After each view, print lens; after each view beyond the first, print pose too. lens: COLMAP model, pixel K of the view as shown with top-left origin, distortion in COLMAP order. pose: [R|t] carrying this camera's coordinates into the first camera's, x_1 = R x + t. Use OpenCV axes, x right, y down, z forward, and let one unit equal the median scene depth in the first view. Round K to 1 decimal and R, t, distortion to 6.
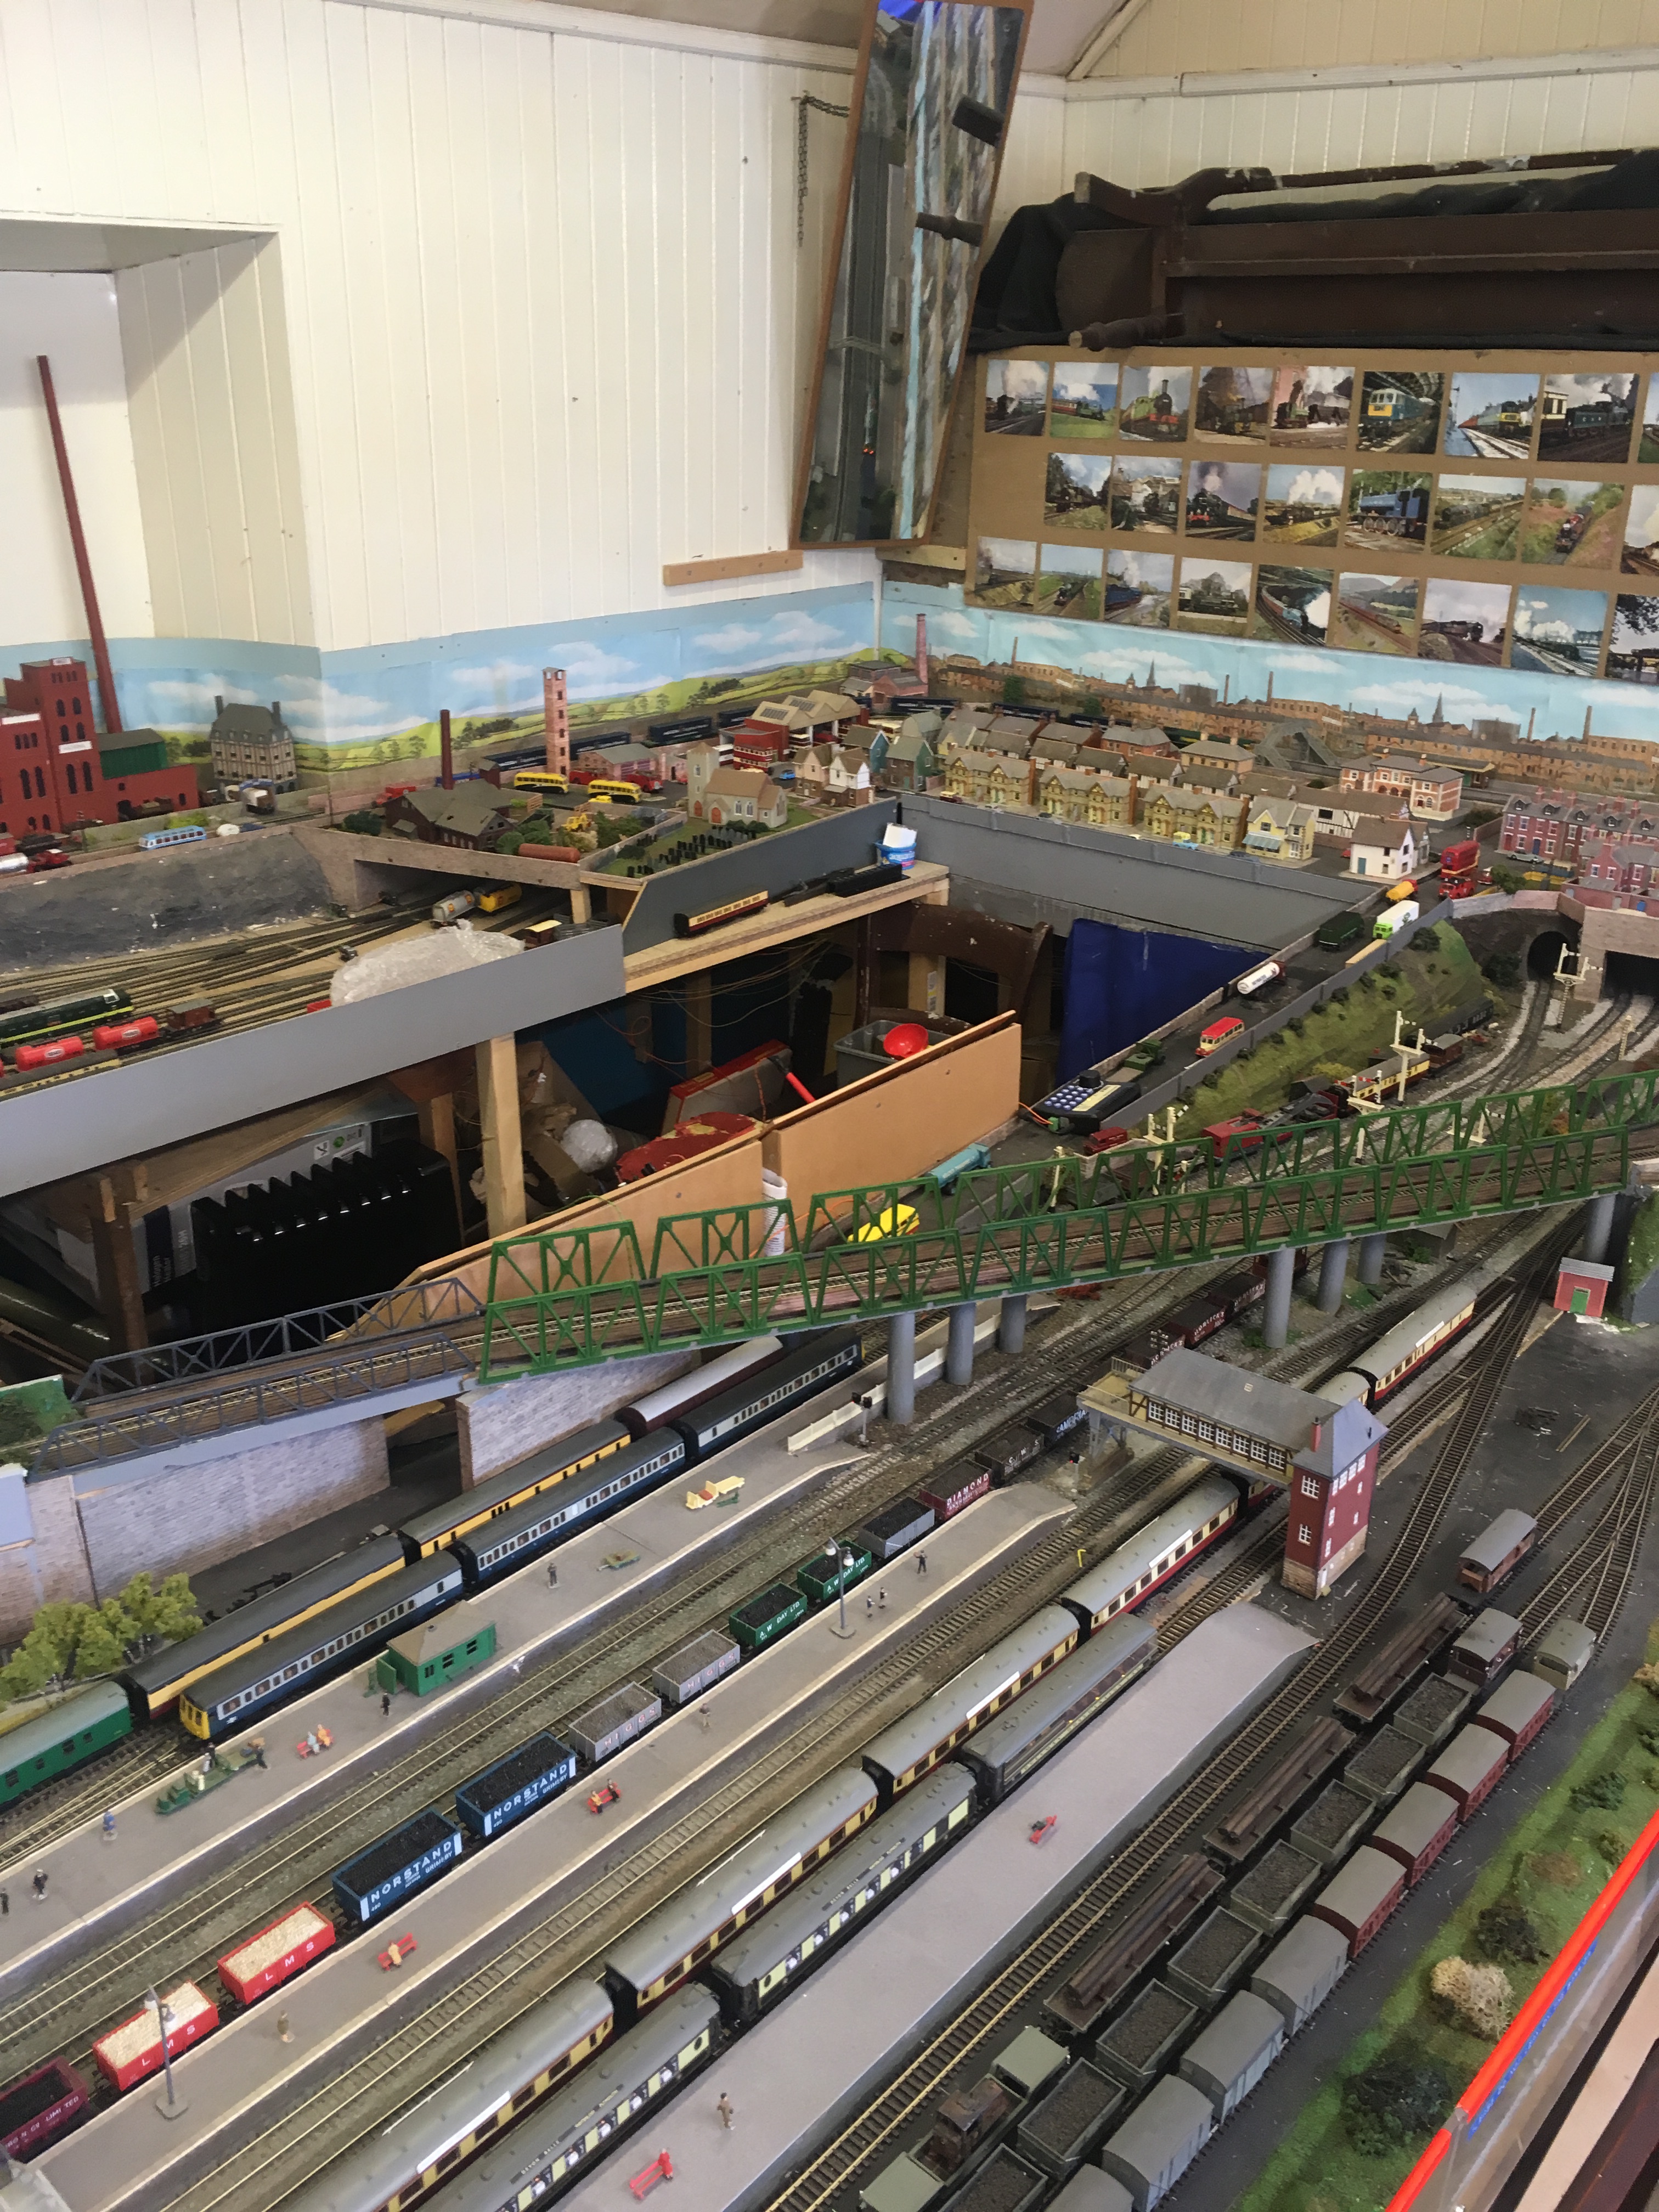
lens RADIAL K [[1919.9, 0, 829.7], [0, 1919.9, 1113.8], [0, 0, 1]] dist [0.073815, -0.108989]
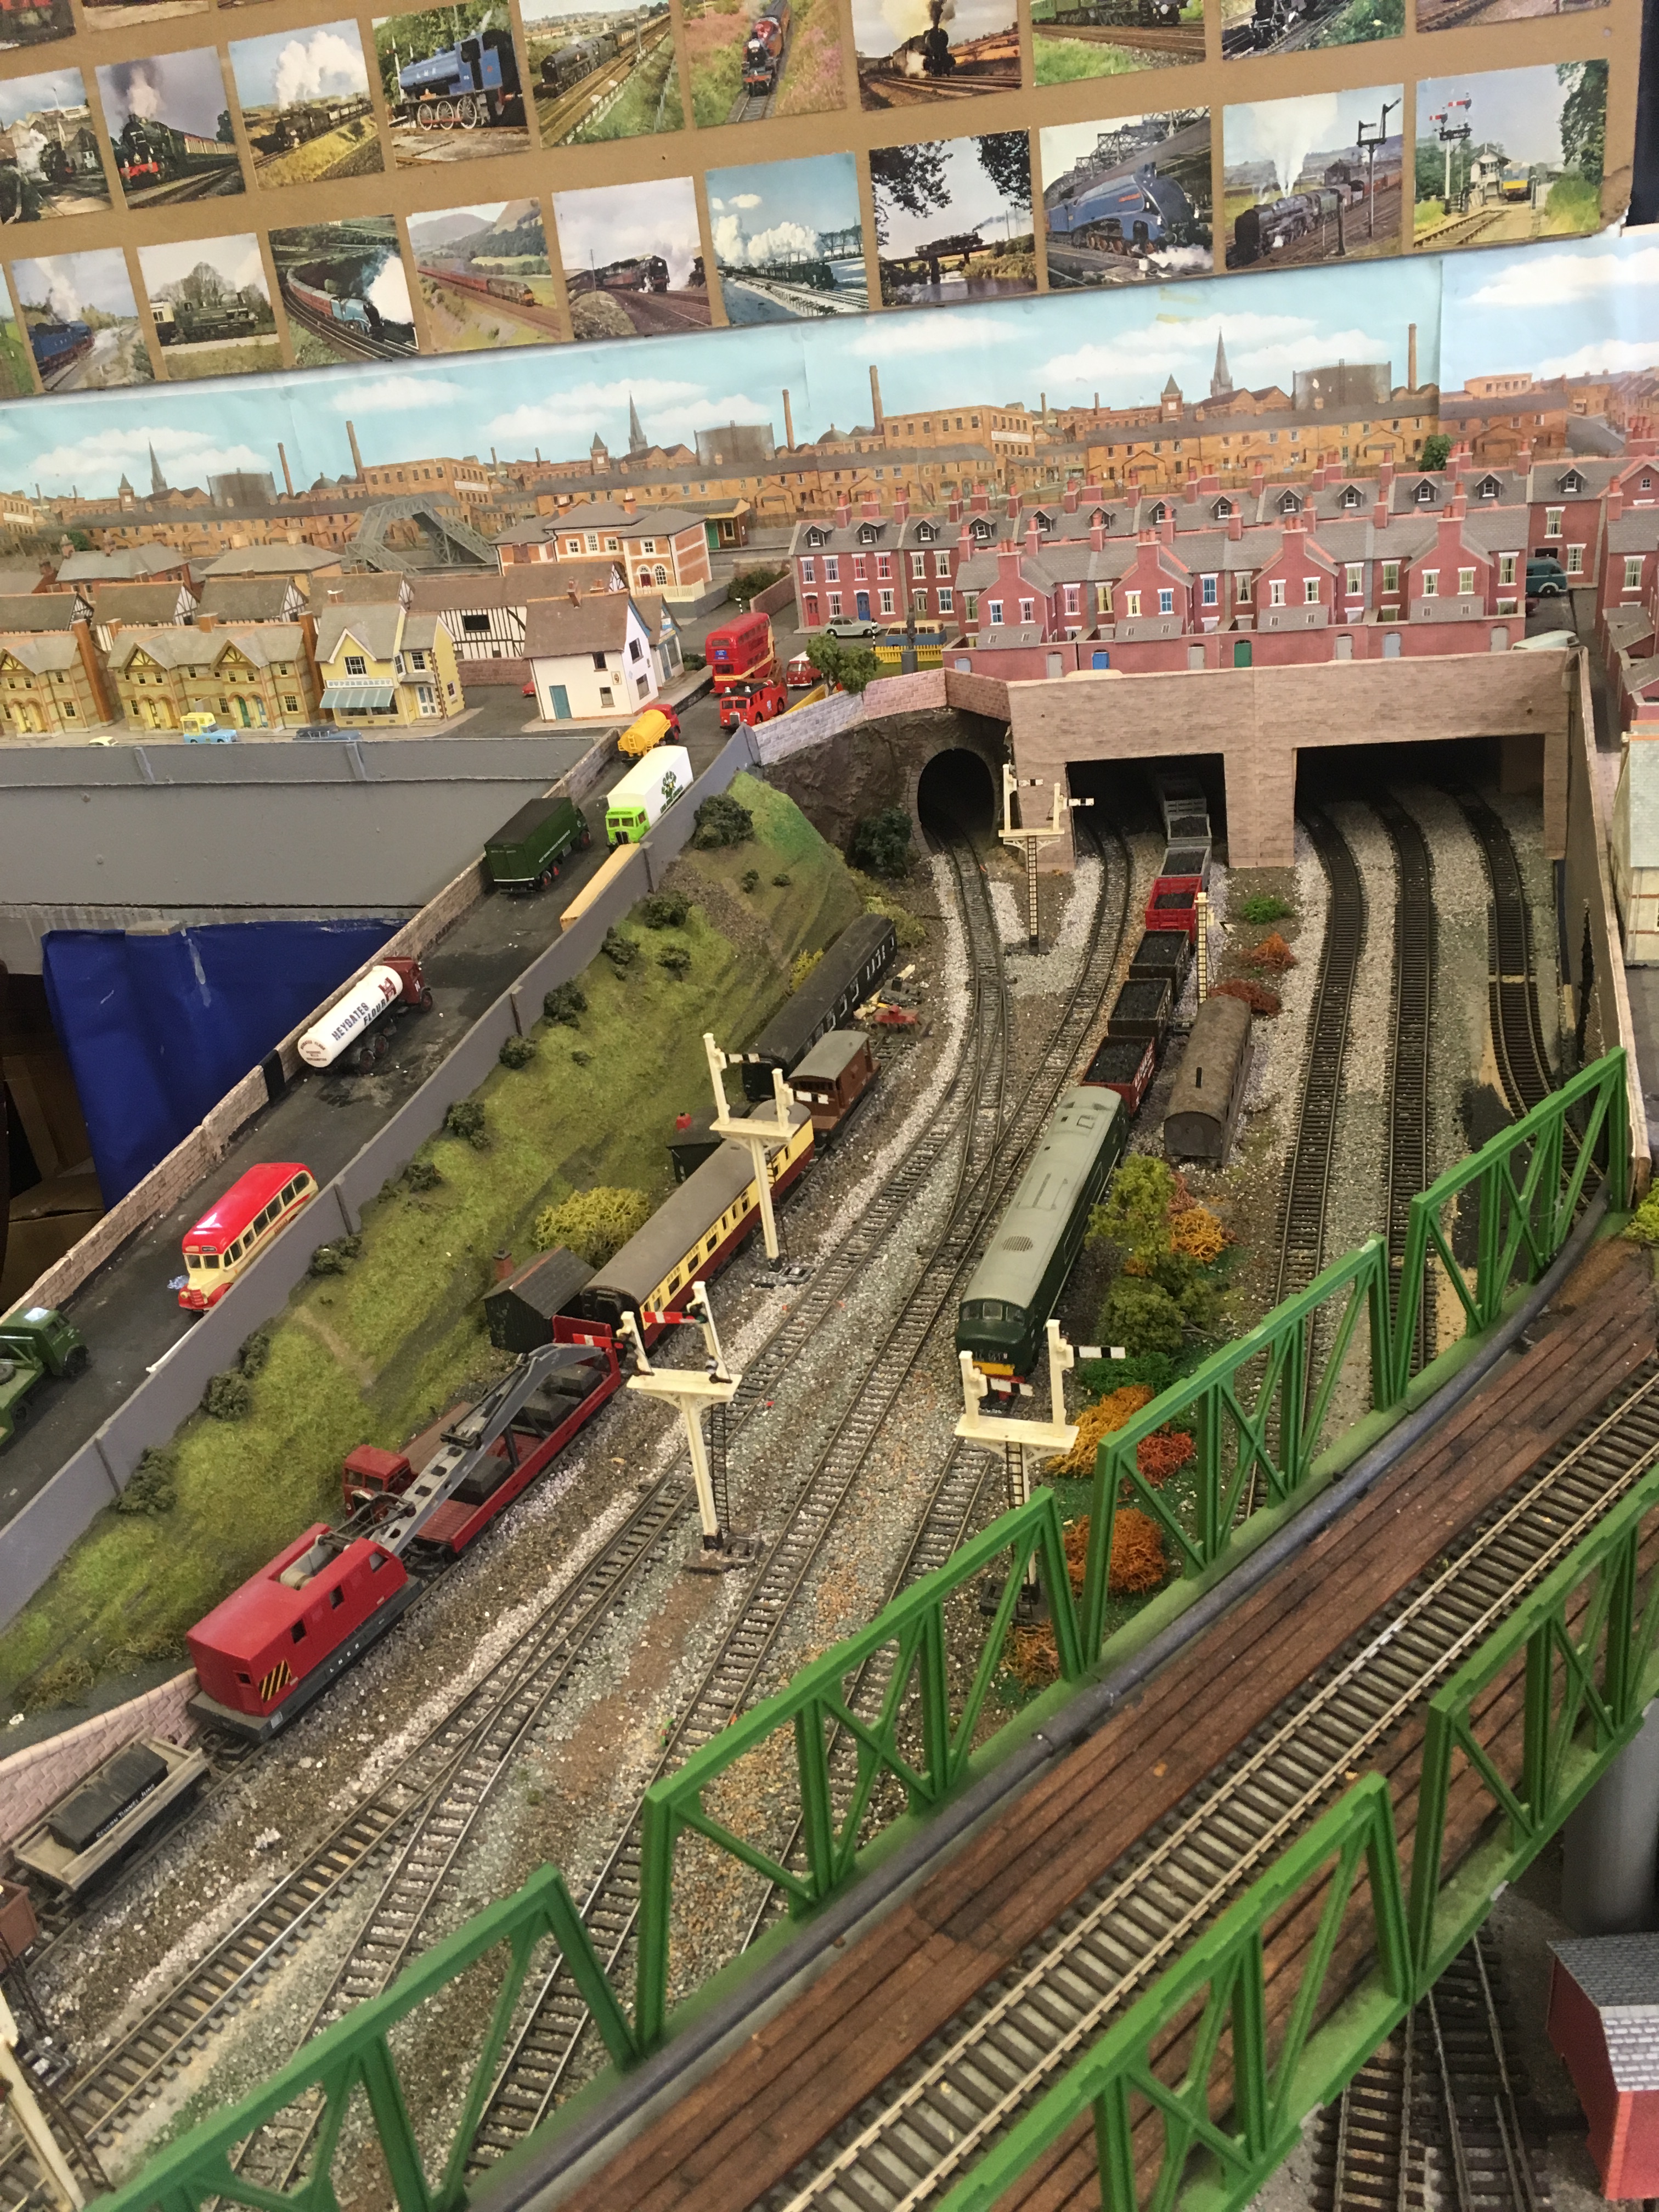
lens RADIAL K [[1919.9, 0, 829.7], [0, 1919.9, 1113.8], [0, 0, 1]] dist [0.073815, -0.108989]
pose [[0.912147, -0.272181, 0.306440, 0.141950], [0.260568, 0.962215, 0.079038, -0.043364], [-0.316374, 0.007754, 0.948603, 0.458672]]
